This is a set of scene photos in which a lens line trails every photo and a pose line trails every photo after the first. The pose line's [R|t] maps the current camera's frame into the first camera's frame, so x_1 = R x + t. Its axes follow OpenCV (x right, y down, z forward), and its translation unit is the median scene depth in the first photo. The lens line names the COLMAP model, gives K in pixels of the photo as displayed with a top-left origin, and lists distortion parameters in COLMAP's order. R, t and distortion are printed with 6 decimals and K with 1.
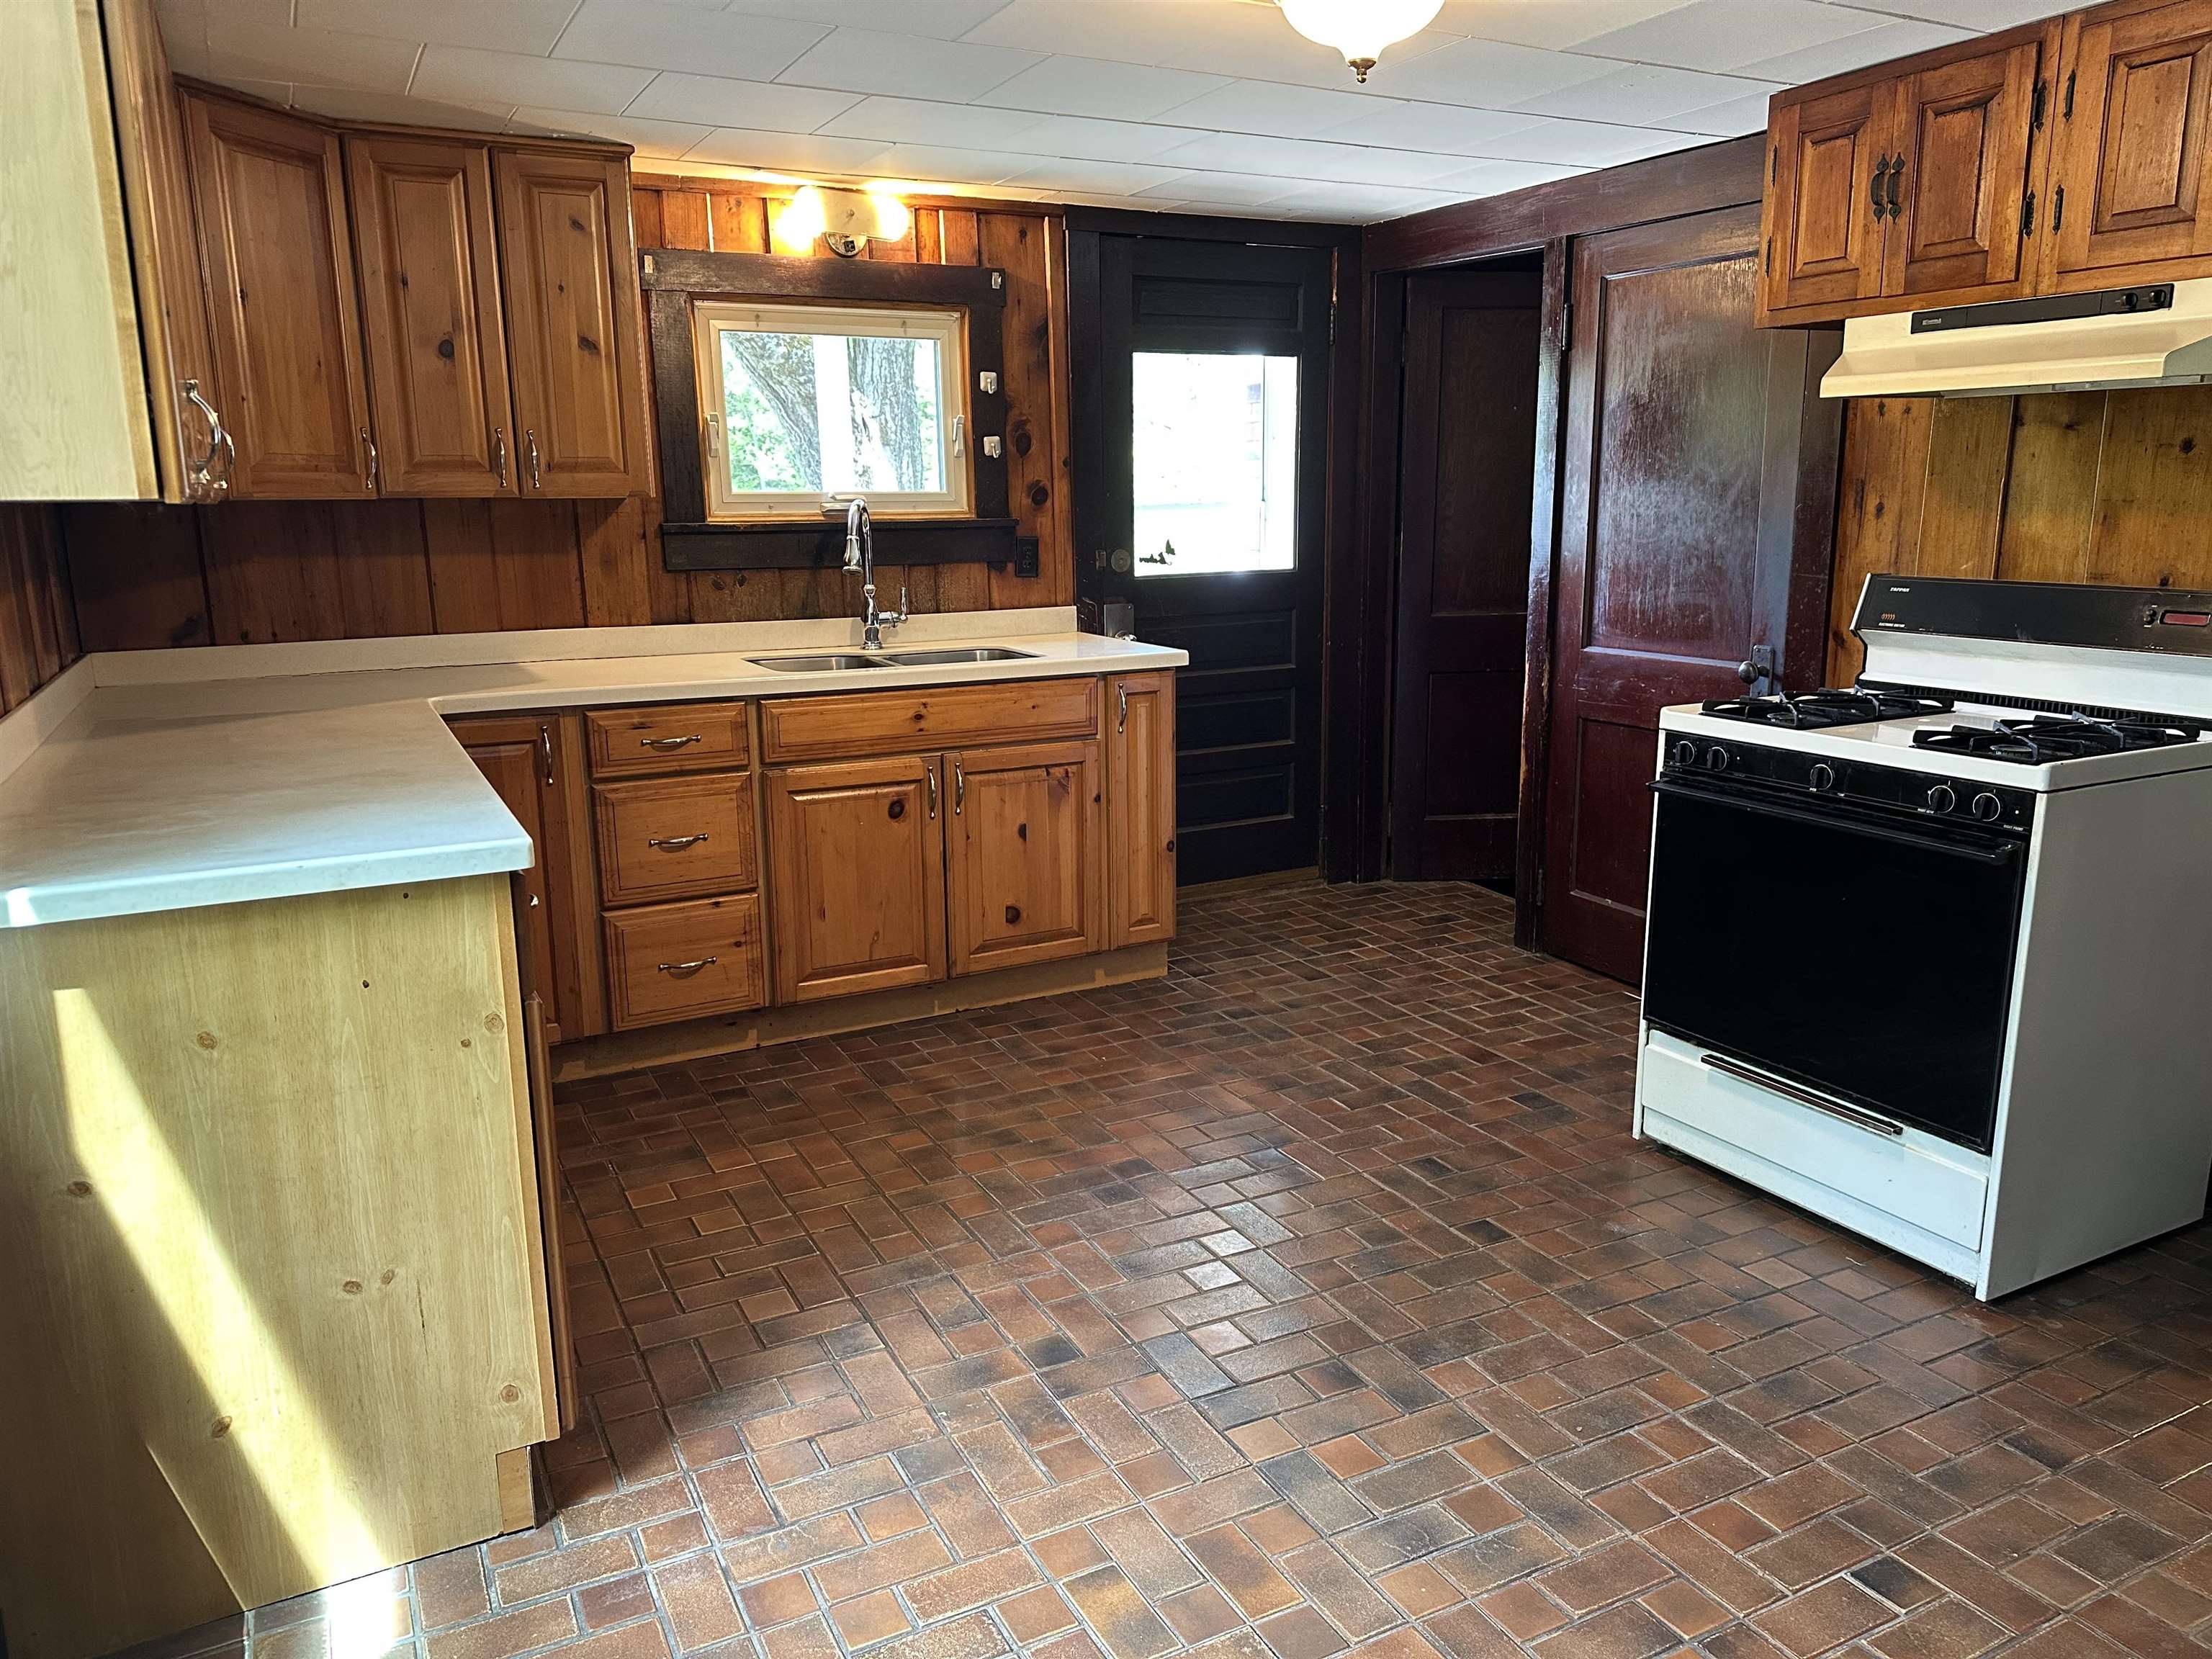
lens RADIAL K [[1549.5, 0, 1104.2], [0, 1549.5, 835.9], [0, 0, 1]] dist [0.093004, -0.131941]
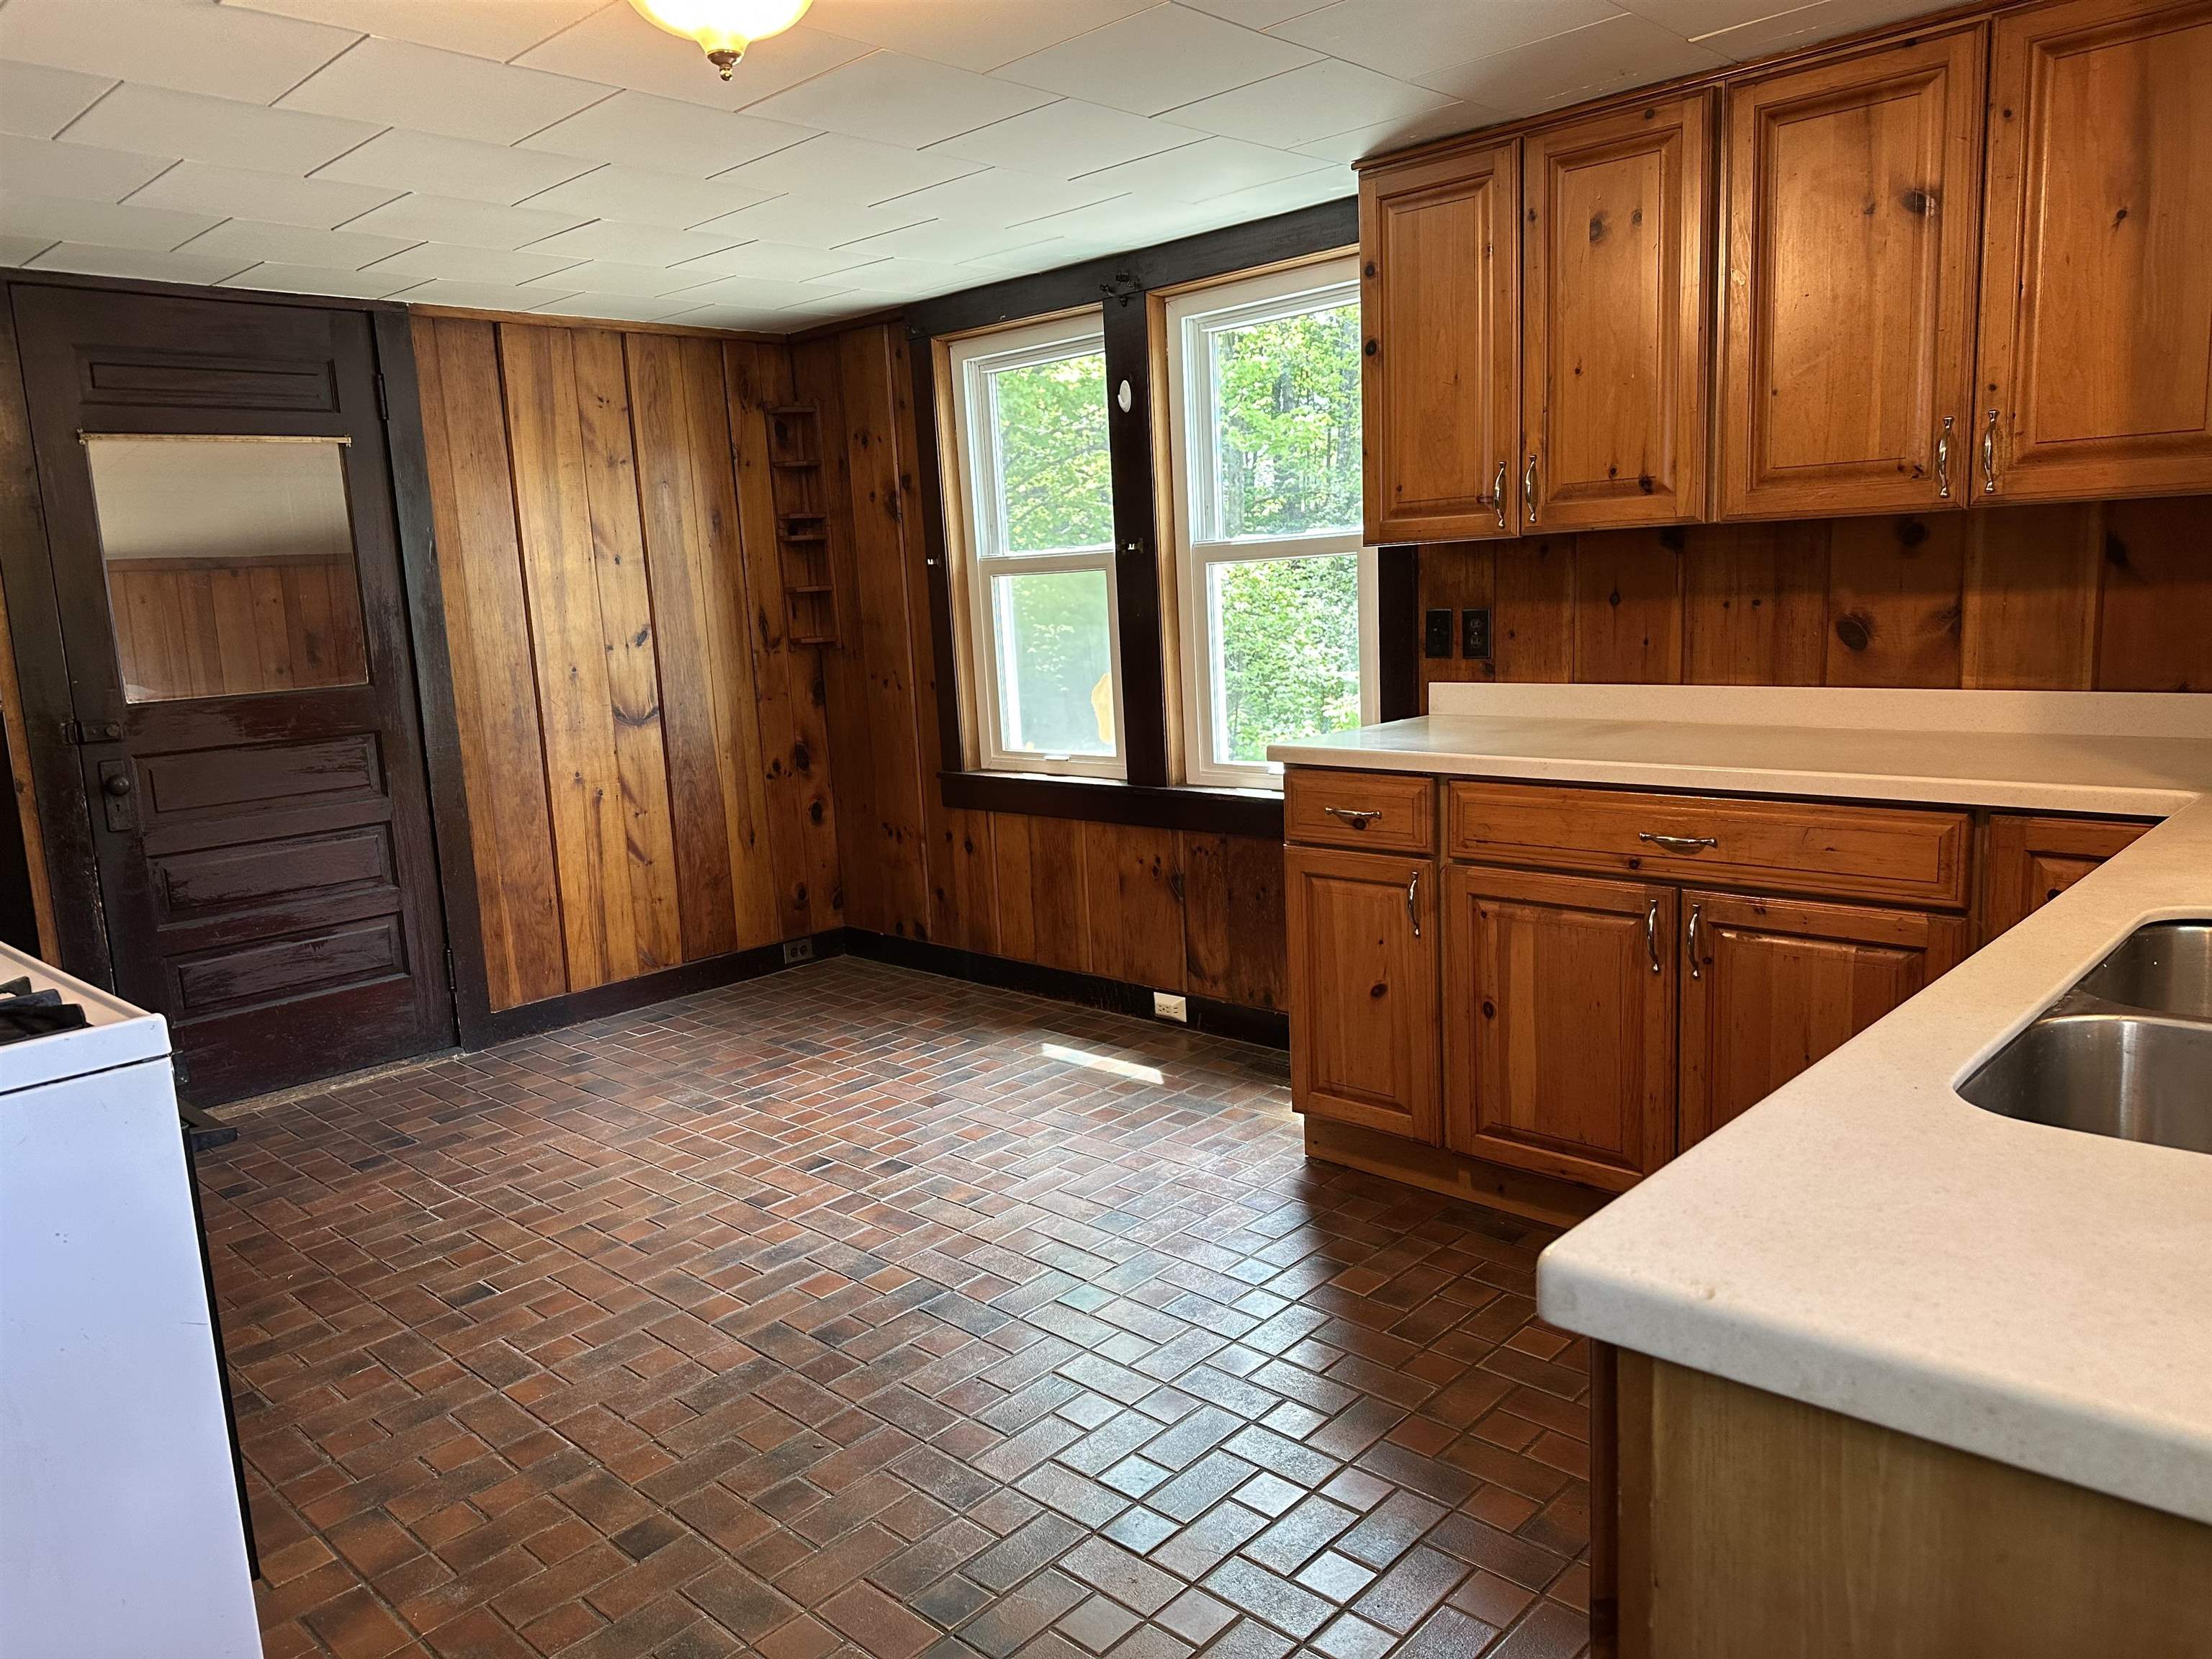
lens RADIAL K [[1539.5, 0, 1087.9], [0, 1539.5, 833.6], [0, 0, 1]] dist [0.138571, -0.205439]
pose [[-0.945946, 0.106597, -0.306305, 0.179455], [-0.012583, 0.931670, 0.363089, -0.259975], [0.324079, 0.347317, -0.879968, 1.223397]]
